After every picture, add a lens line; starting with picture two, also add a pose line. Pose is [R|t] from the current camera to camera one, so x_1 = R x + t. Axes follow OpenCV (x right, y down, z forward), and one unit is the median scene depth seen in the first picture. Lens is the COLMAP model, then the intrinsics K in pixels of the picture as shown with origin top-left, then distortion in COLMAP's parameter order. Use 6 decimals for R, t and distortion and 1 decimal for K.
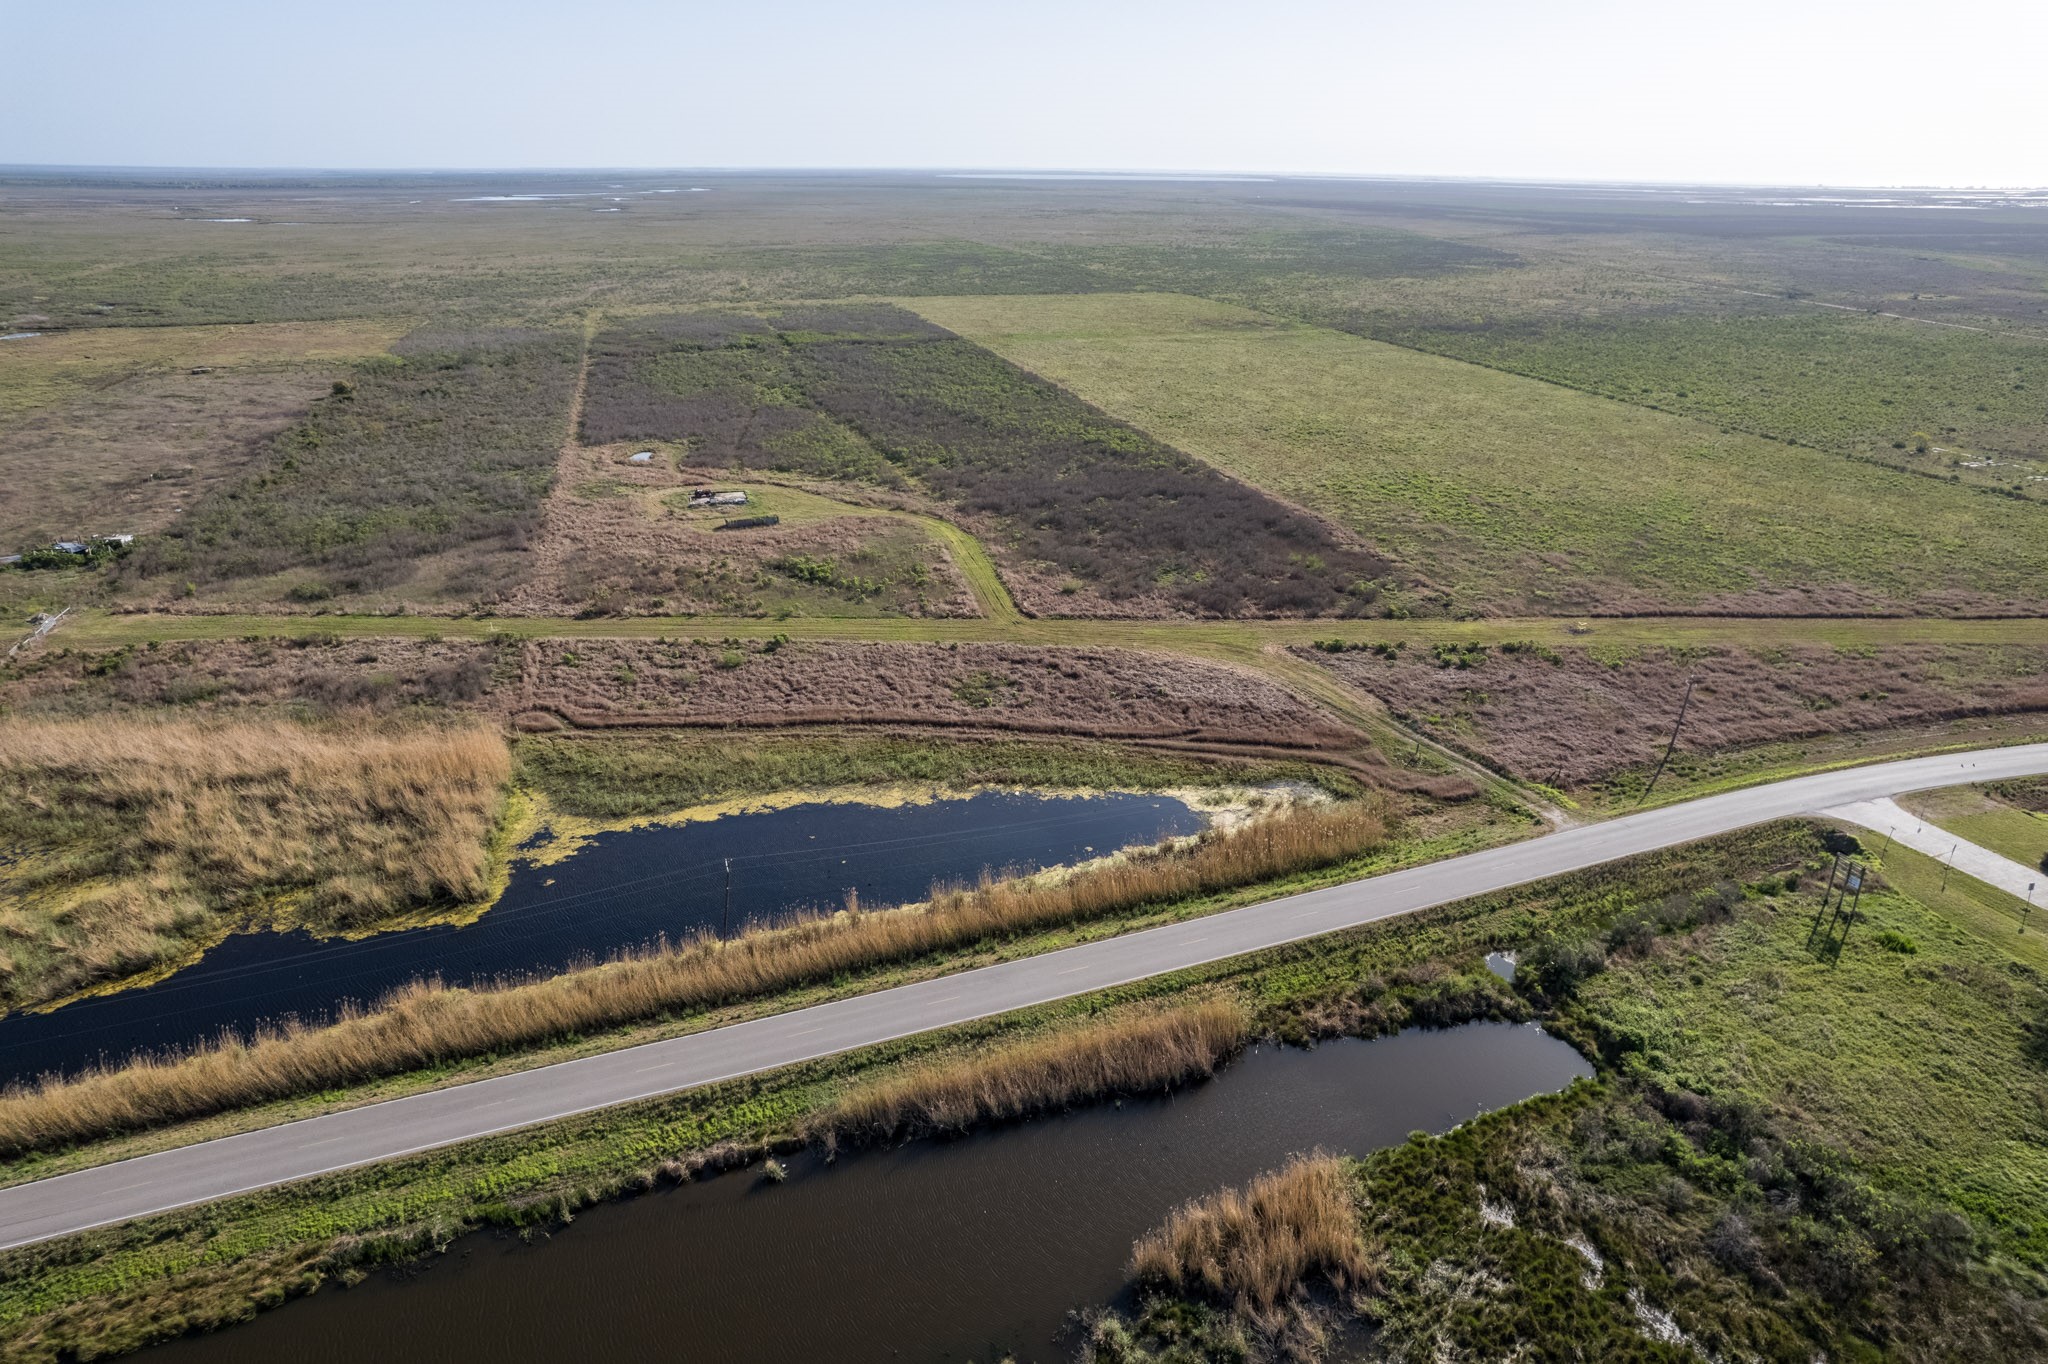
lens RADIAL K [[1307.5, 0, 1022.6], [0, 1307.5, 690.3], [0, 0, 1]] dist [-0.081813, 0.076075]
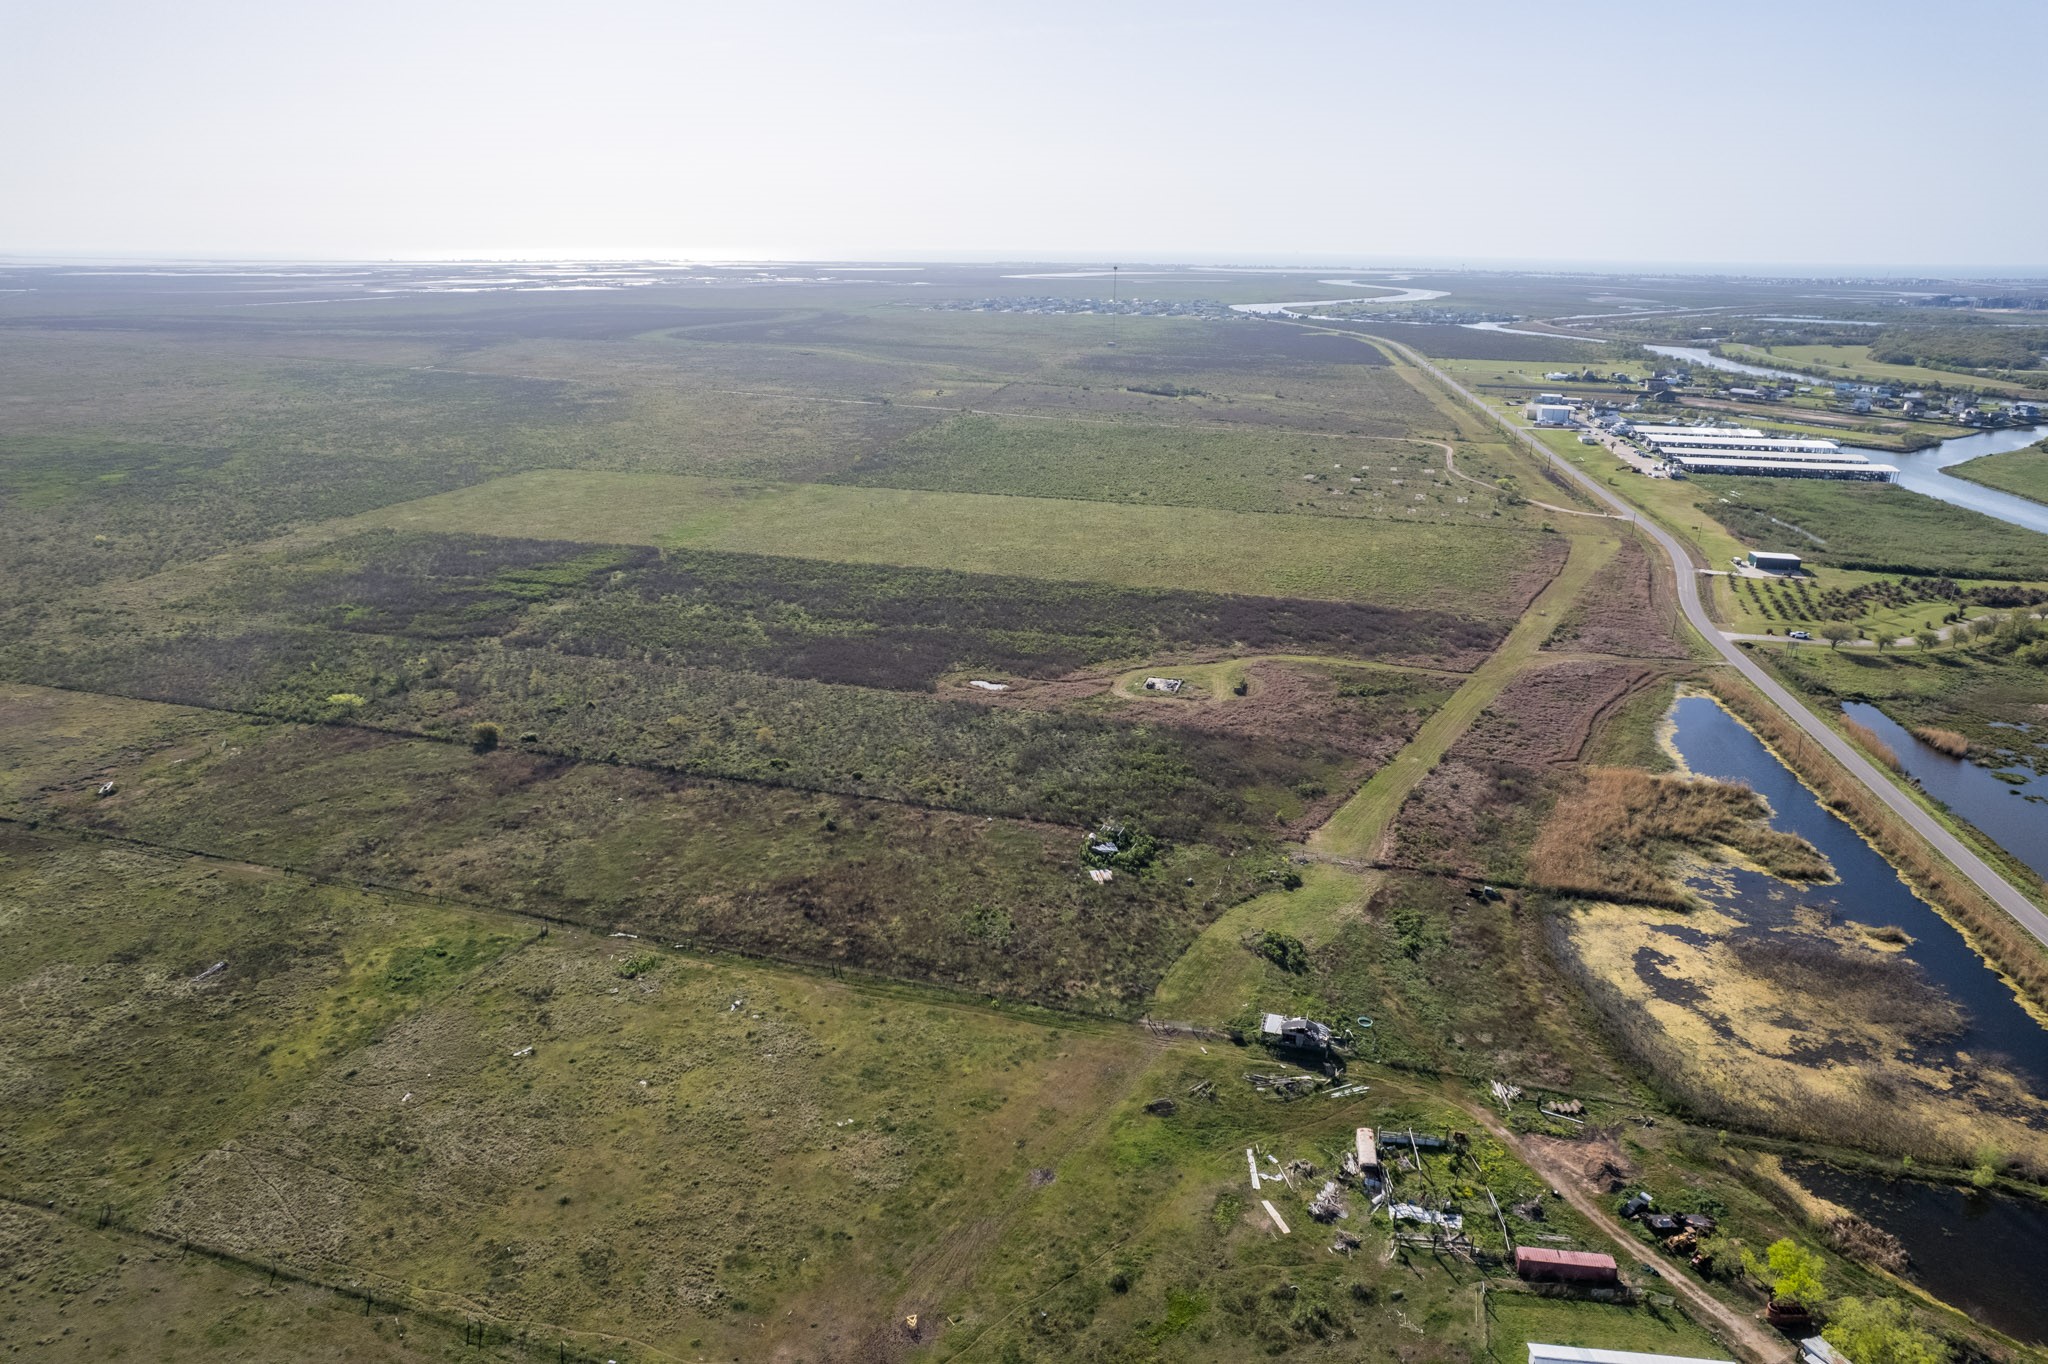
lens RADIAL K [[1294.0, 0, 1024.0], [0, 1294.0, 682.0], [0, 0, 1]] dist [-0.079815, 0.073330]
pose [[0.547394, -0.272918, 0.791123, -2.391925], [0.312397, 0.943634, 0.109377, -0.584853], [-0.776381, 0.187272, 0.601798, 0.429582]]
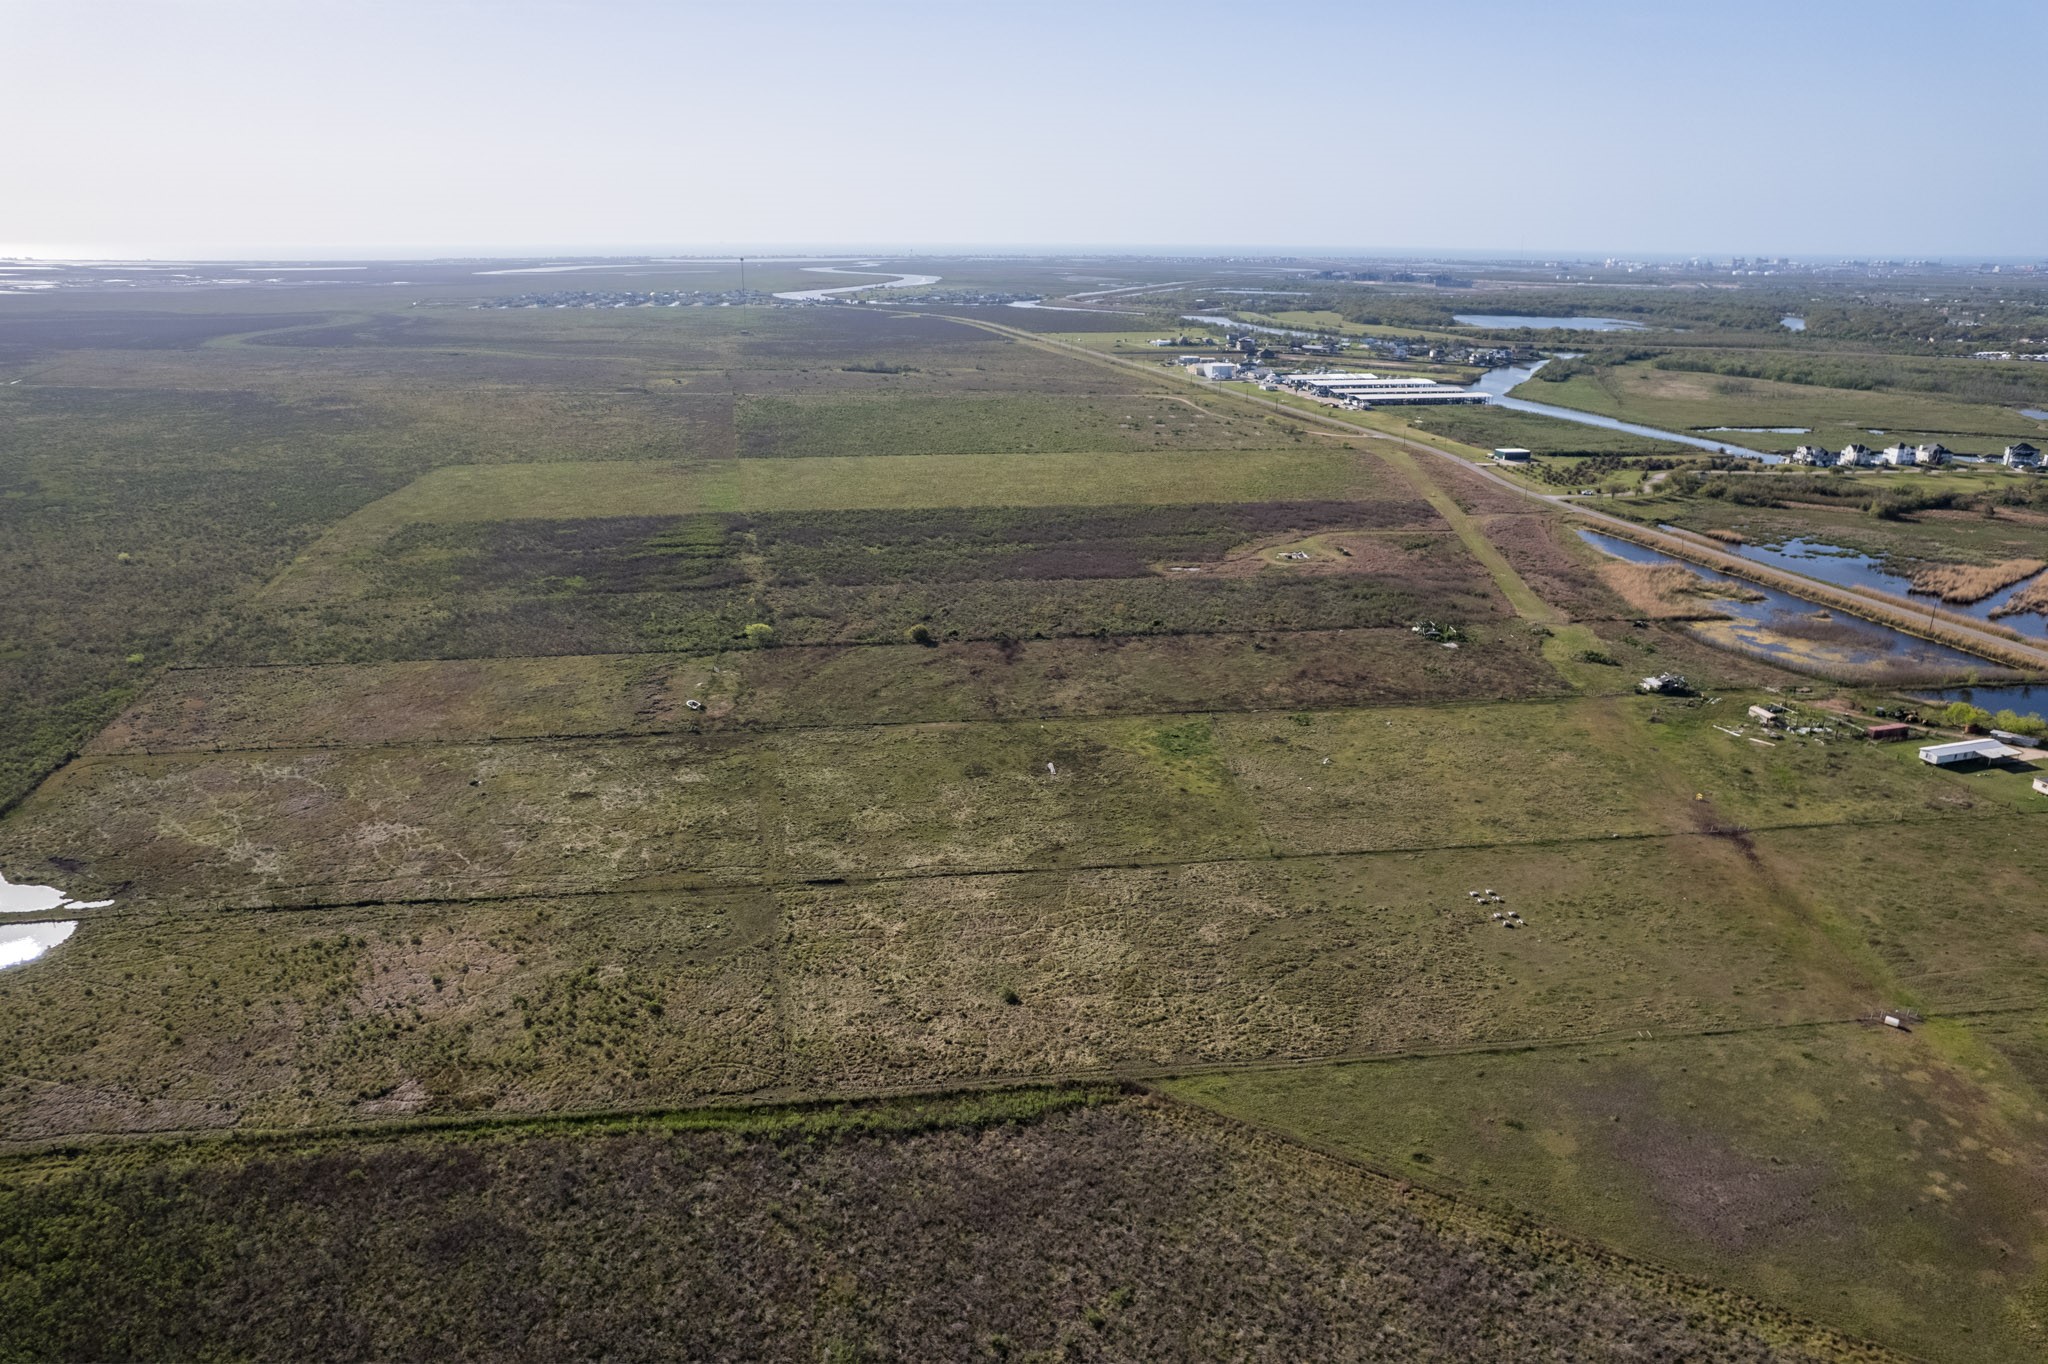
lens RADIAL K [[1294.0, 0, 1024.0], [0, 1294.0, 682.0], [0, 0, 1]] dist [-0.079815, 0.073330]
pose [[0.158970, -0.329692, 0.930608, -3.637287], [0.369623, 0.893918, 0.253554, -1.037002], [-0.915482, 0.303666, 0.263968, 1.513841]]
